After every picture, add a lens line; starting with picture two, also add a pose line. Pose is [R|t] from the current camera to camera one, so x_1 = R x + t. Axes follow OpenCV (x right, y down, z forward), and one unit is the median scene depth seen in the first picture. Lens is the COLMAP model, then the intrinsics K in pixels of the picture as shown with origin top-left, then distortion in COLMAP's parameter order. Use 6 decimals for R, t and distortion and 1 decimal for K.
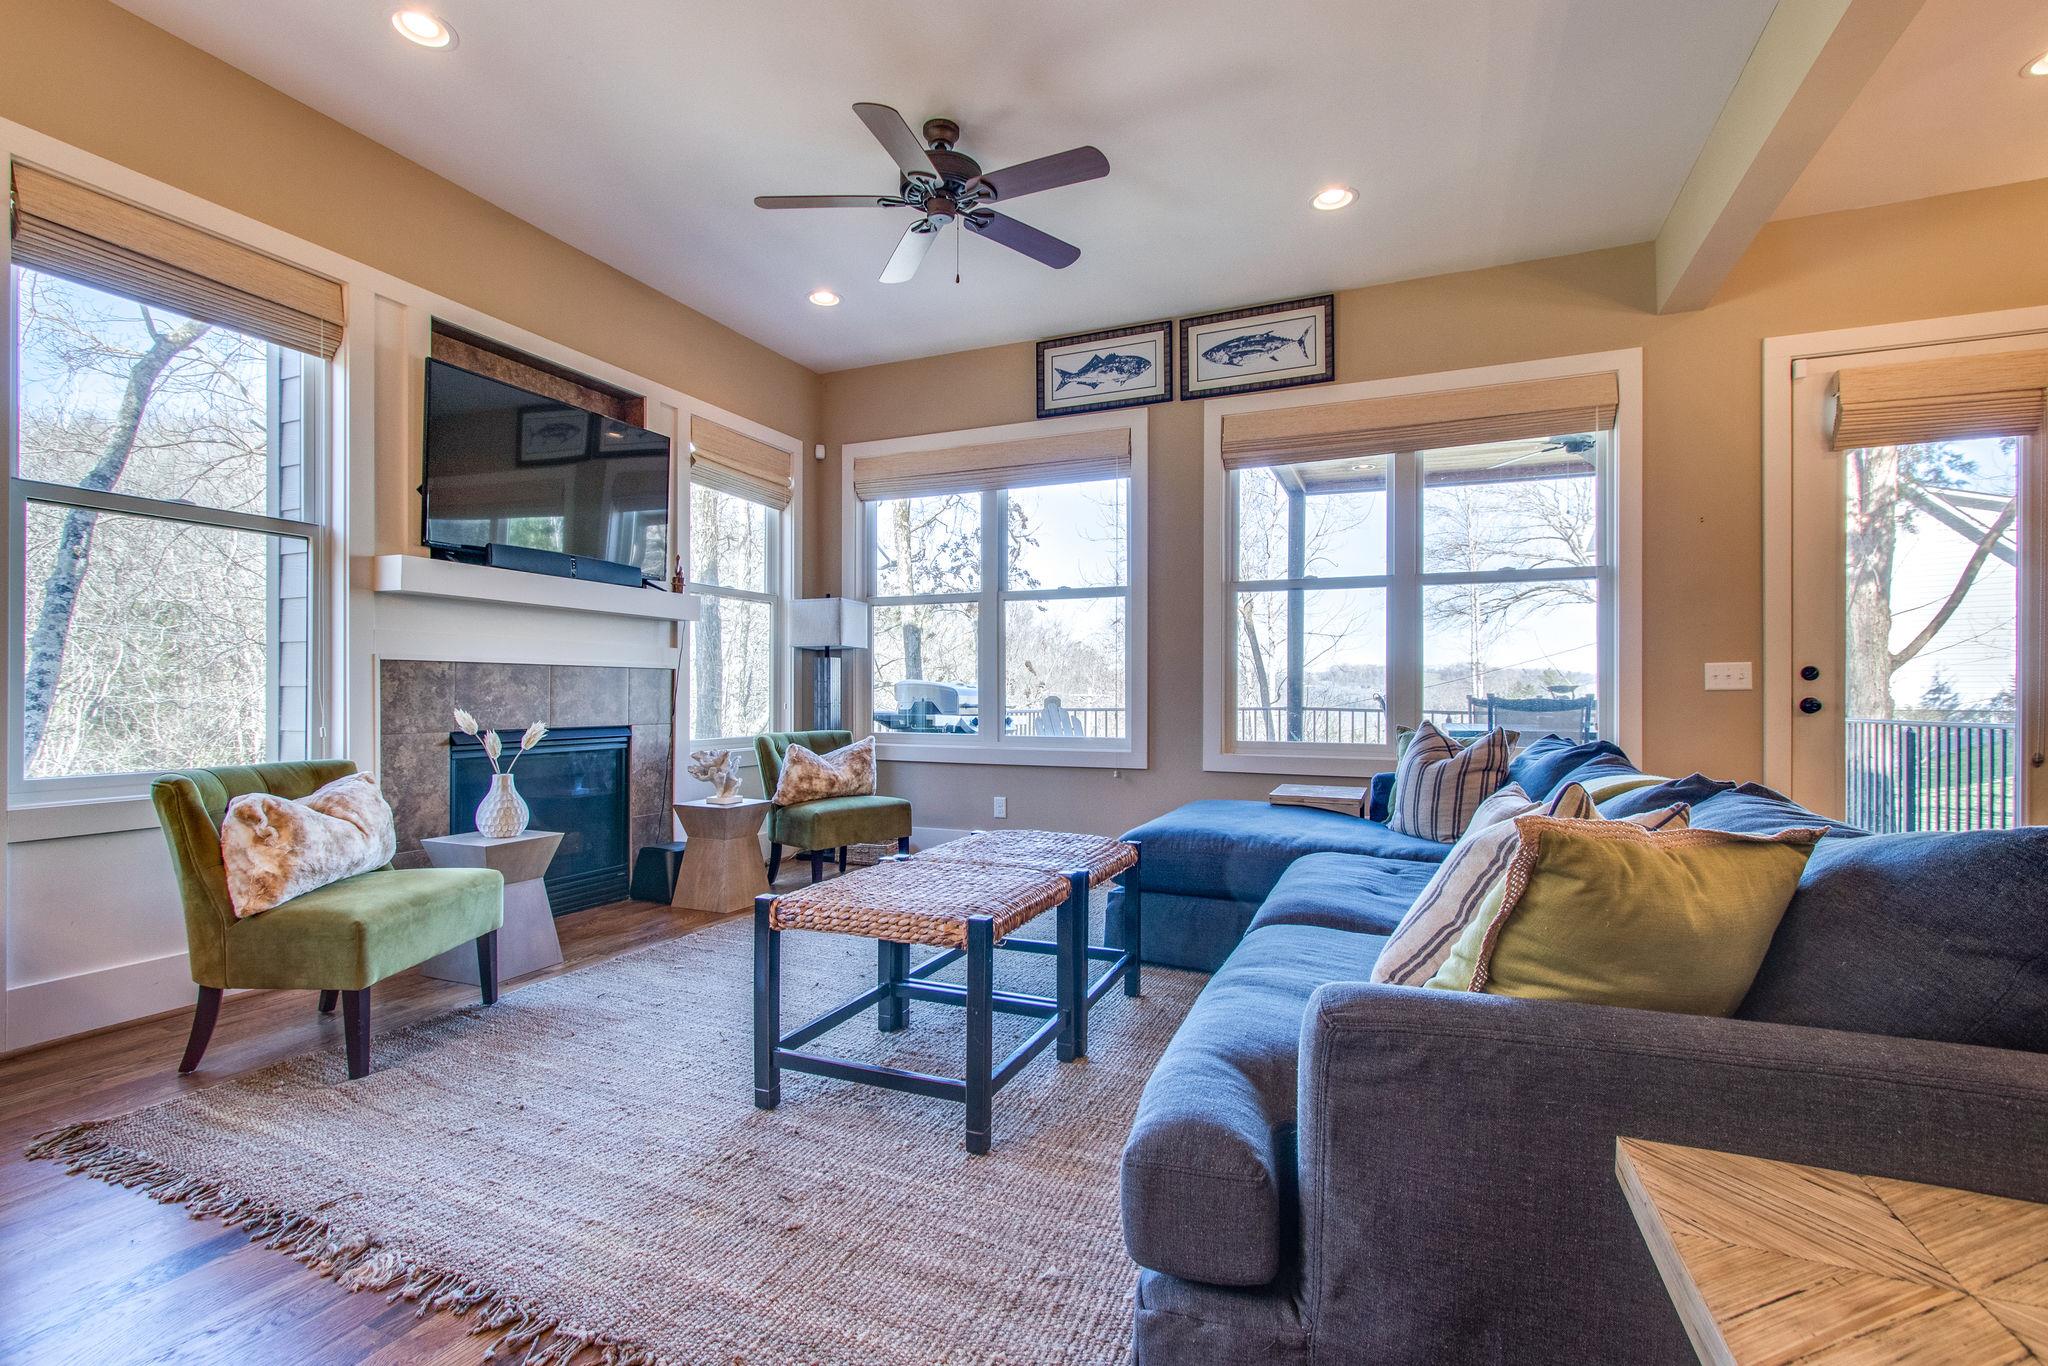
lens RADIAL K [[931.0, 0, 1024.0], [0, 931.0, 683.0], [0, 0, 1]] dist [-0.000447, 0.000001]
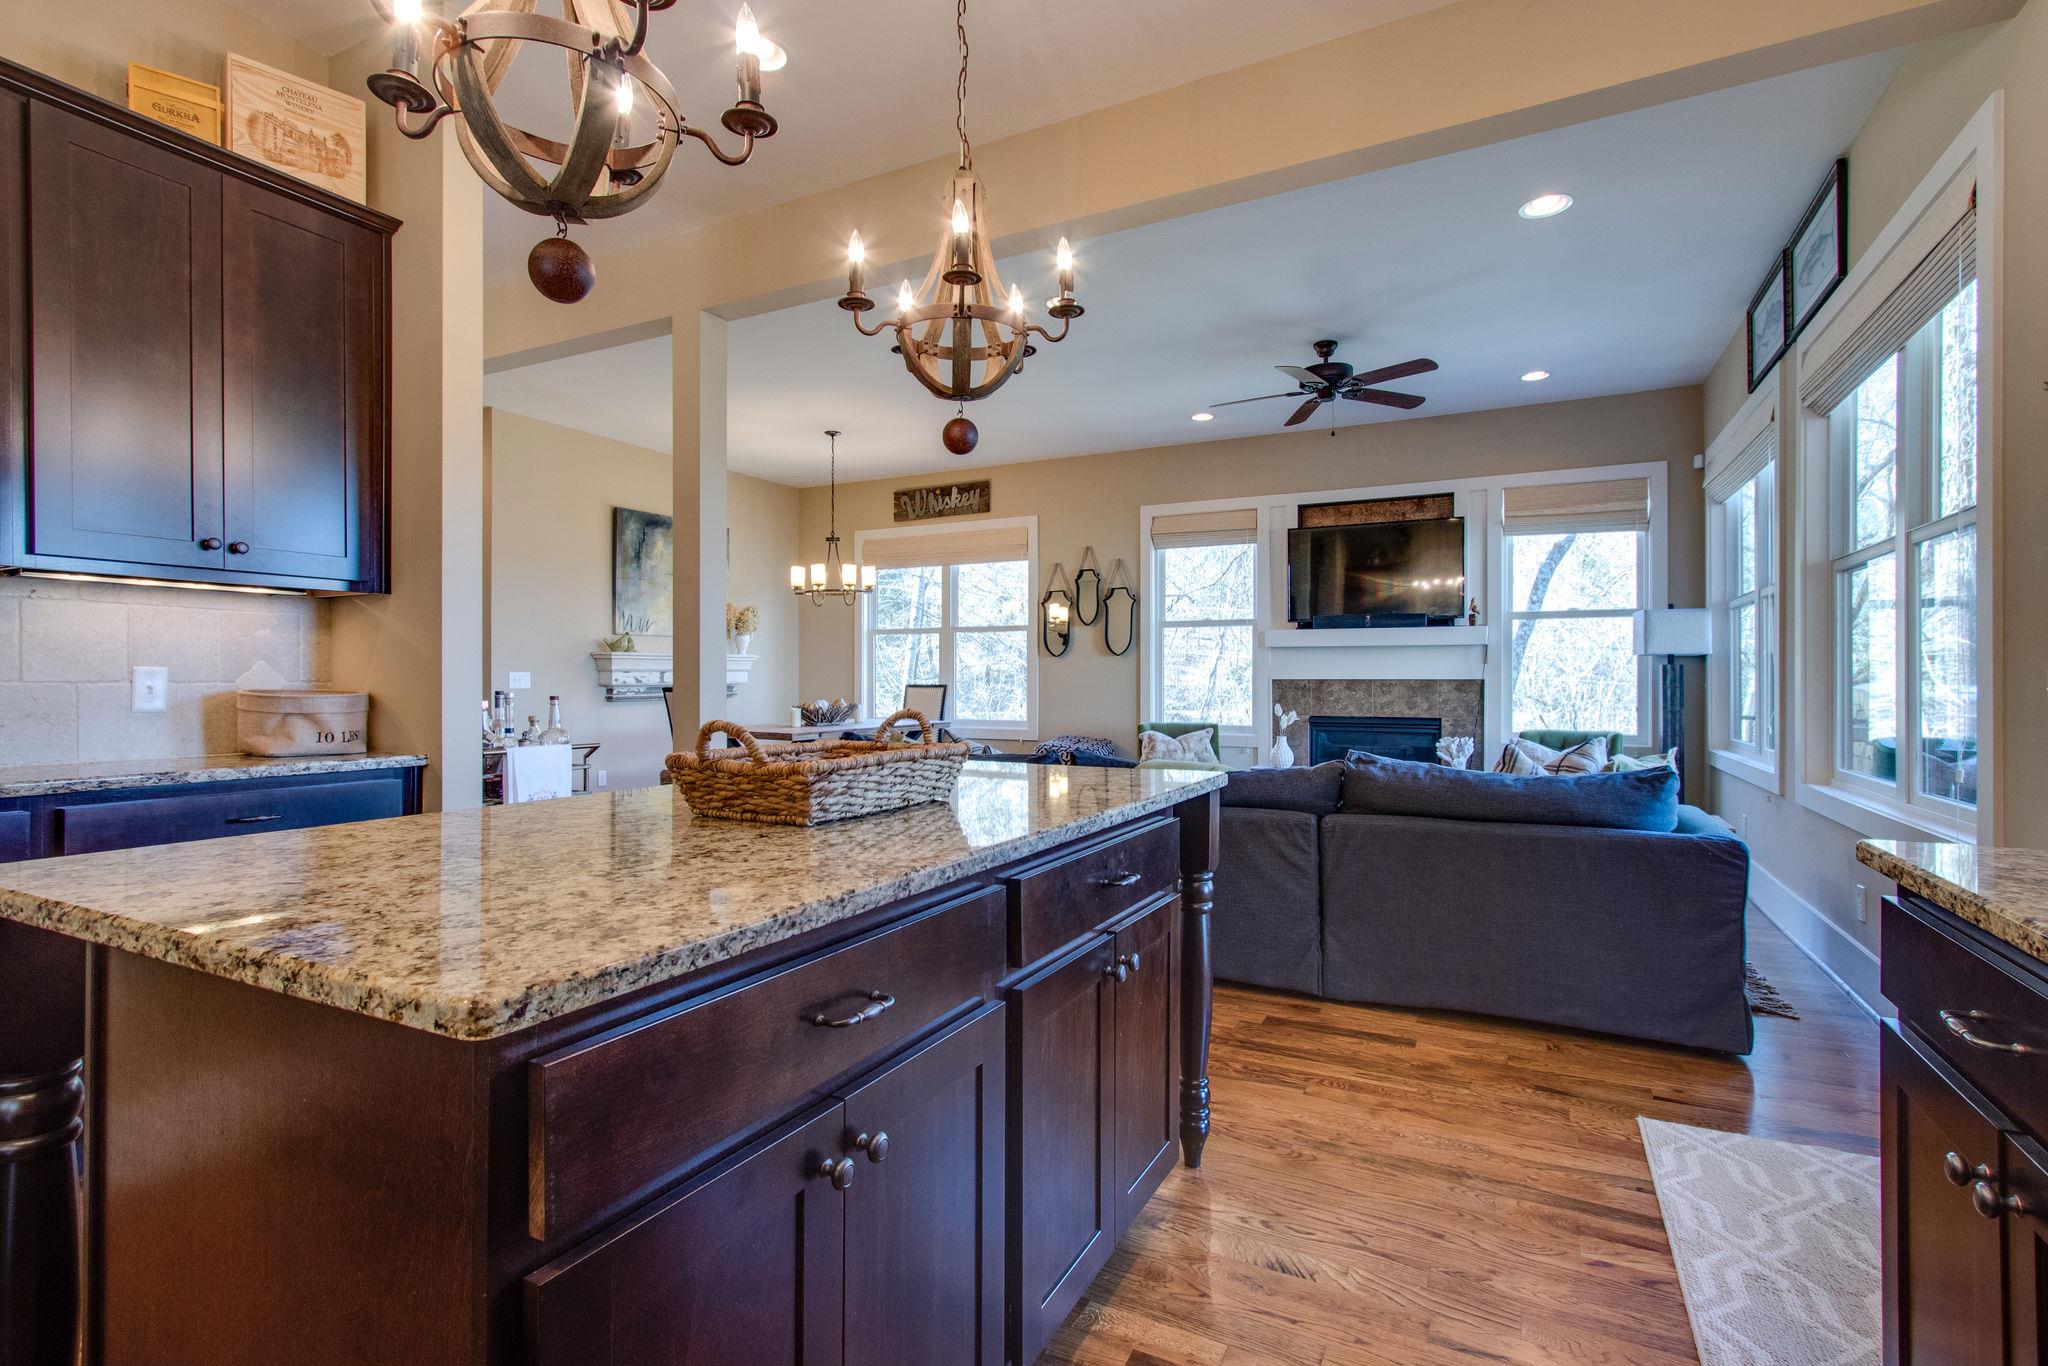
lens RADIAL K [[931.0, 0, 1024.0], [0, 931.0, 683.0], [0, 0, 1]] dist [-0.000447, 0.000001]
pose [[-0.045859, 0.003319, -0.998942, 1.185266], [0.010386, 0.999942, 0.002846, -0.023774], [0.998894, -0.010245, -0.045891, 0.436262]]
